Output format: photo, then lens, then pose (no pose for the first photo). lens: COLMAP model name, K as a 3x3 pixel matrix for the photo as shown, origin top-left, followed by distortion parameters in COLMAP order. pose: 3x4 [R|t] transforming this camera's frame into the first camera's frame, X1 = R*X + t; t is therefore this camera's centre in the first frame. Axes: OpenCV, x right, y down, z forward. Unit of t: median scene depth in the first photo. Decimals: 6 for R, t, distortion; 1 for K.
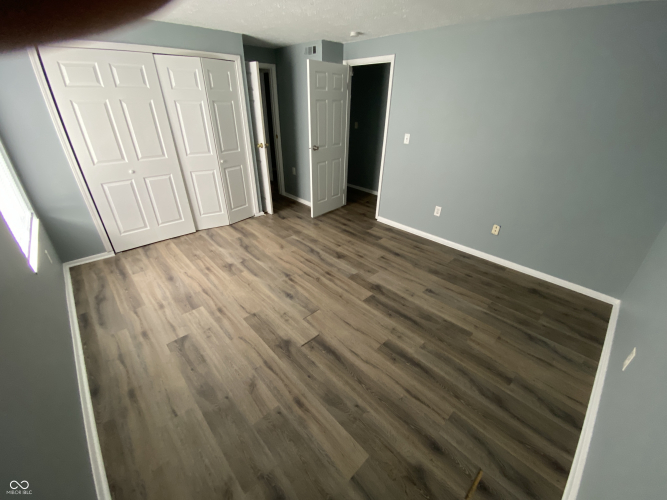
lens RADIAL K [[269.5, 0, 333.5], [0, 269.5, 250.0], [0, 0, 1]] dist [-0.019843, -0.000157]
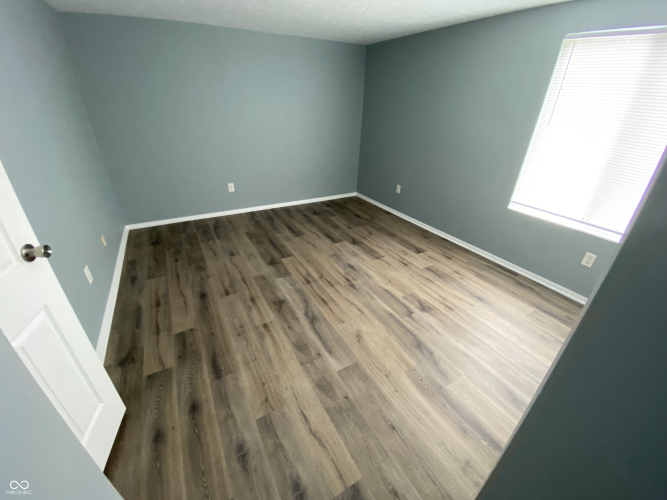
lens RADIAL K [[277.2, 0, 333.5], [0, 277.2, 250.0], [0, 0, 1]] dist [-0.001000, -0.000169]
pose [[-0.971976, -0.141988, 0.187353, -0.278711], [0.073220, 0.574477, 0.815240, -0.775122], [-0.223384, 0.806112, -0.547981, 1.478428]]
